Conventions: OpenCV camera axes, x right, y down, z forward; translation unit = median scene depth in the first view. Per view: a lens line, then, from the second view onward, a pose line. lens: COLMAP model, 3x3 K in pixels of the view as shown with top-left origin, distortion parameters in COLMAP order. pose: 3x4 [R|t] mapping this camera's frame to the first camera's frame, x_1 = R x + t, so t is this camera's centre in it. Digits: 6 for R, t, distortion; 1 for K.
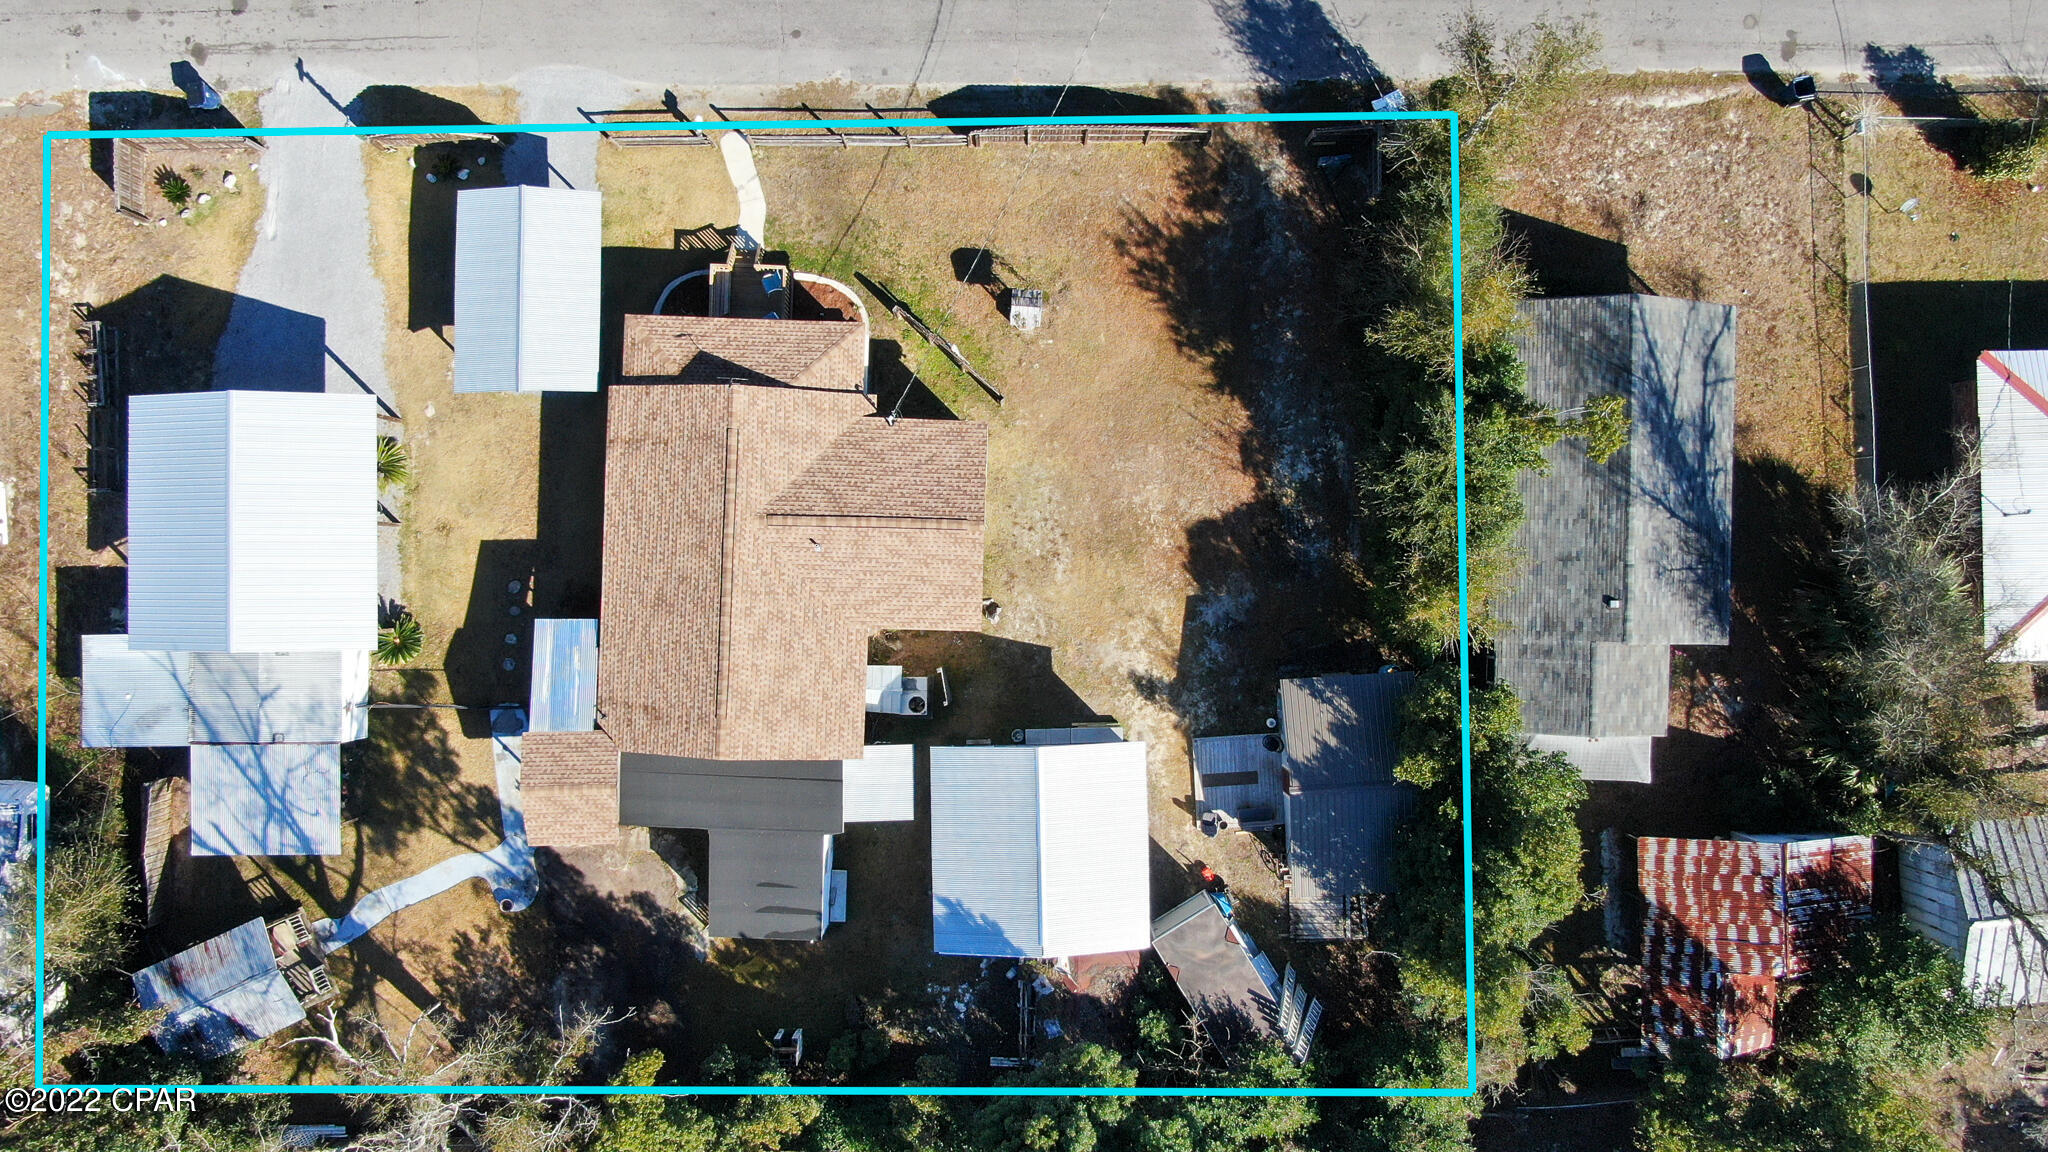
lens RADIAL K [[1419.3, 0, 1018.4], [0, 1419.3, 577.1], [0, 0, 1]] dist [-0.009780, 0.010046]
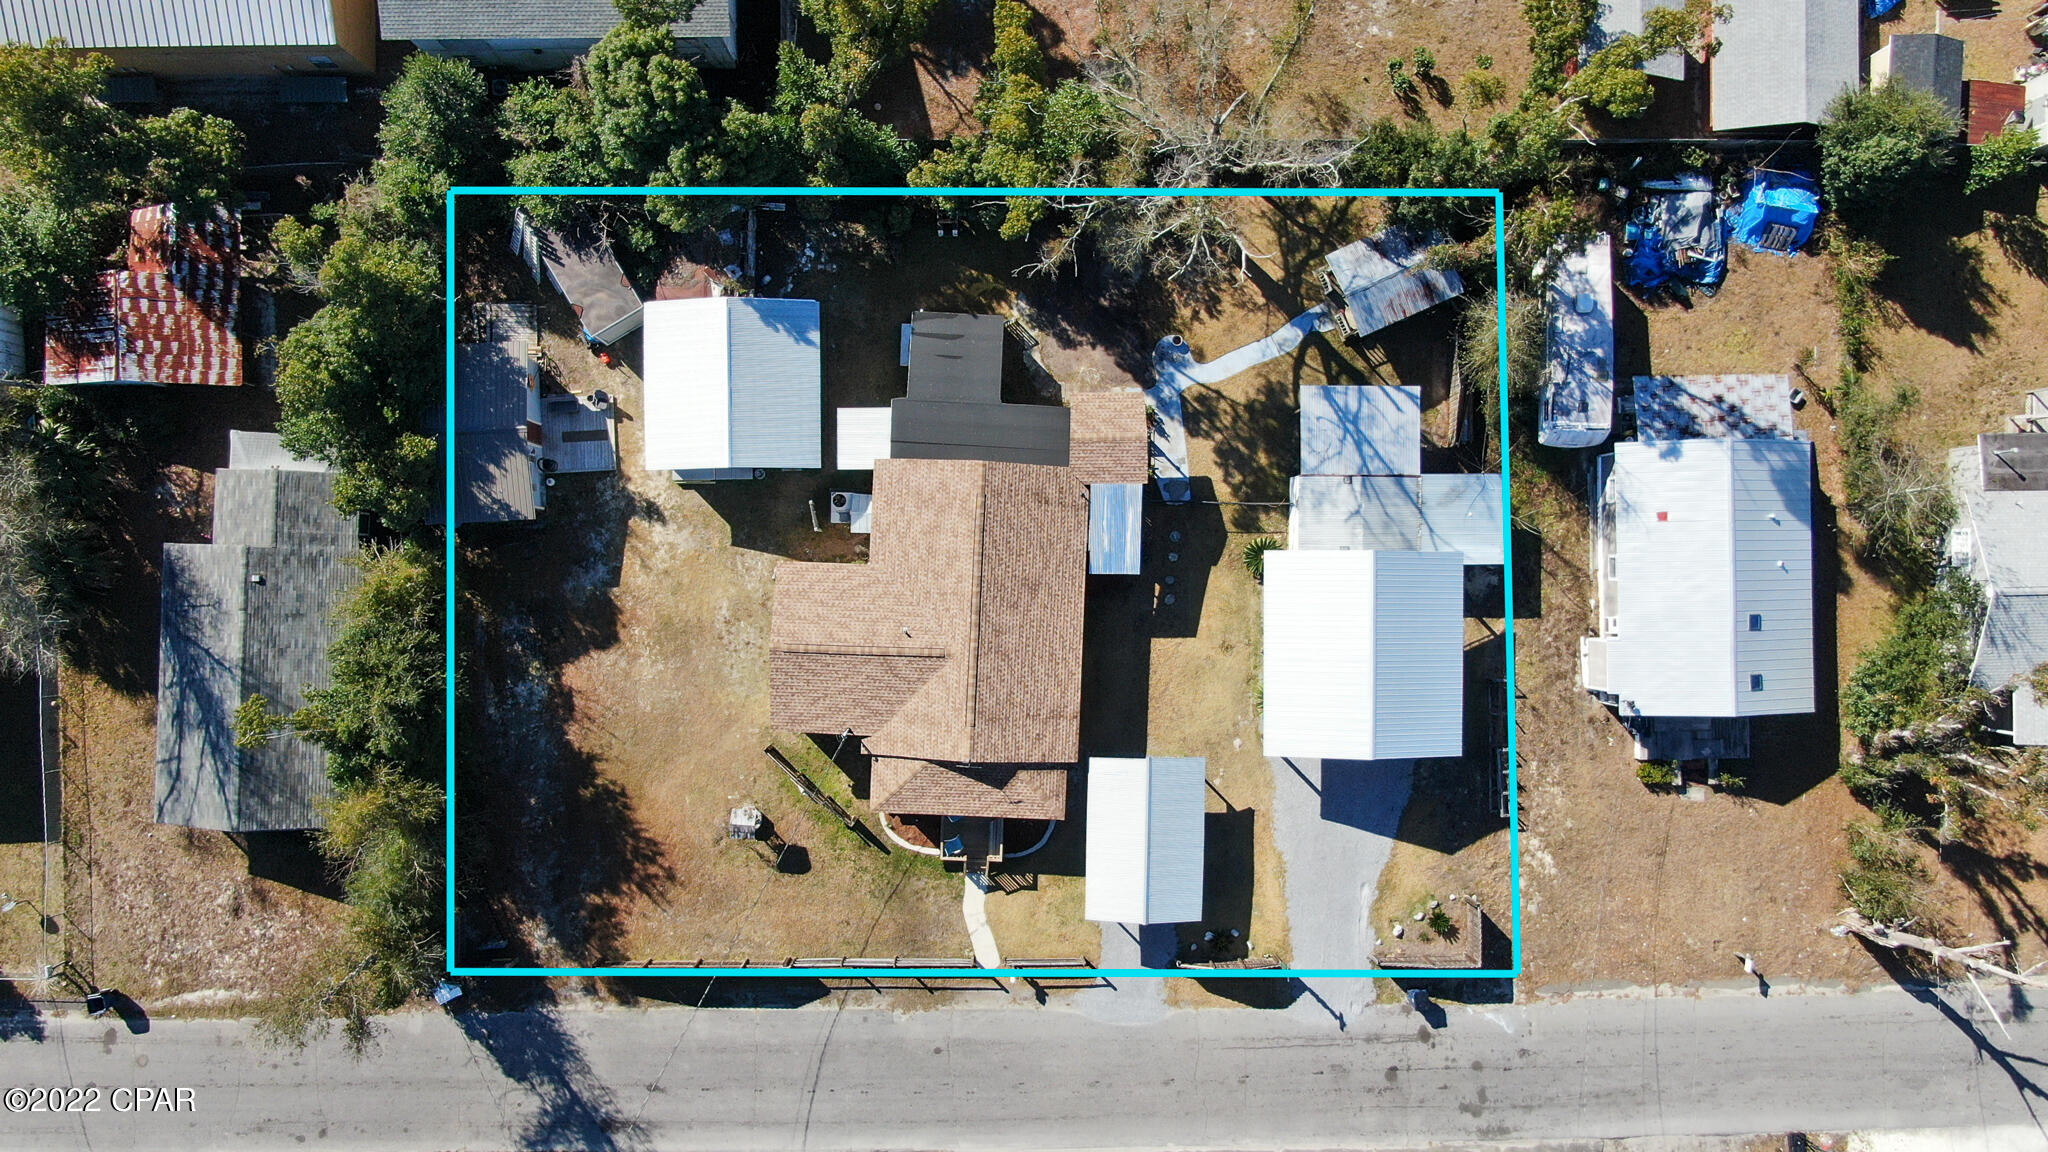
lens RADIAL K [[1419.3, 0, 1018.4], [0, 1419.3, 577.1], [0, 0, 1]] dist [-0.009780, 0.010046]
pose [[-0.999555, -0.009183, -0.028368, -0.191801], [0.009055, -0.999948, 0.004633, 0.019421], [-0.028409, 0.004374, 0.999587, -0.227290]]
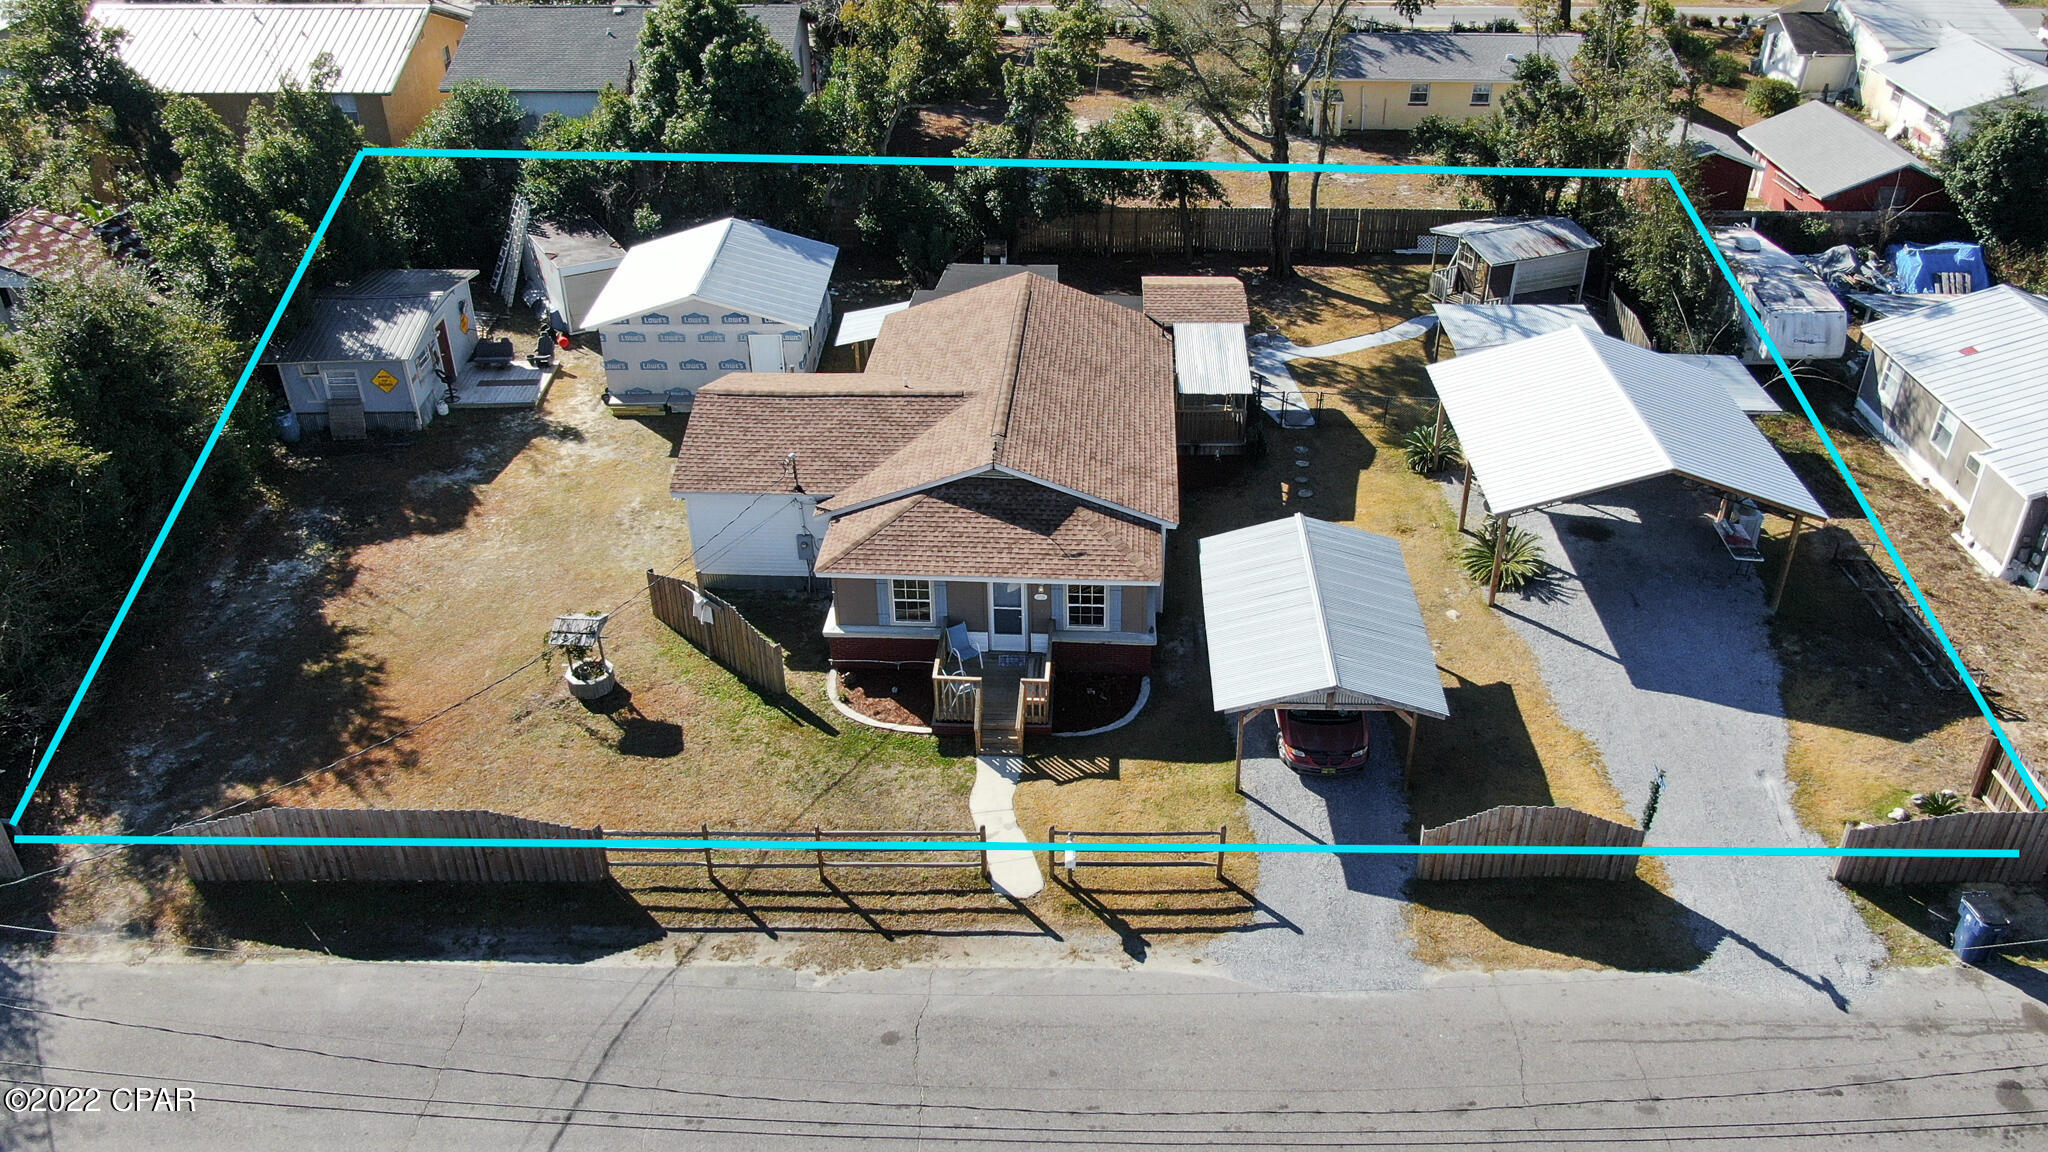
lens RADIAL K [[1522.9, 0, 1075.8], [0, 1522.9, 573.3], [0, 0, 1]] dist [-0.011874, 0.000037]
pose [[-0.999908, -0.013506, -0.001496, -0.224805], [0.005901, -0.530734, 0.847518, -0.772009], [-0.012240, 0.847431, 0.530765, 0.580185]]
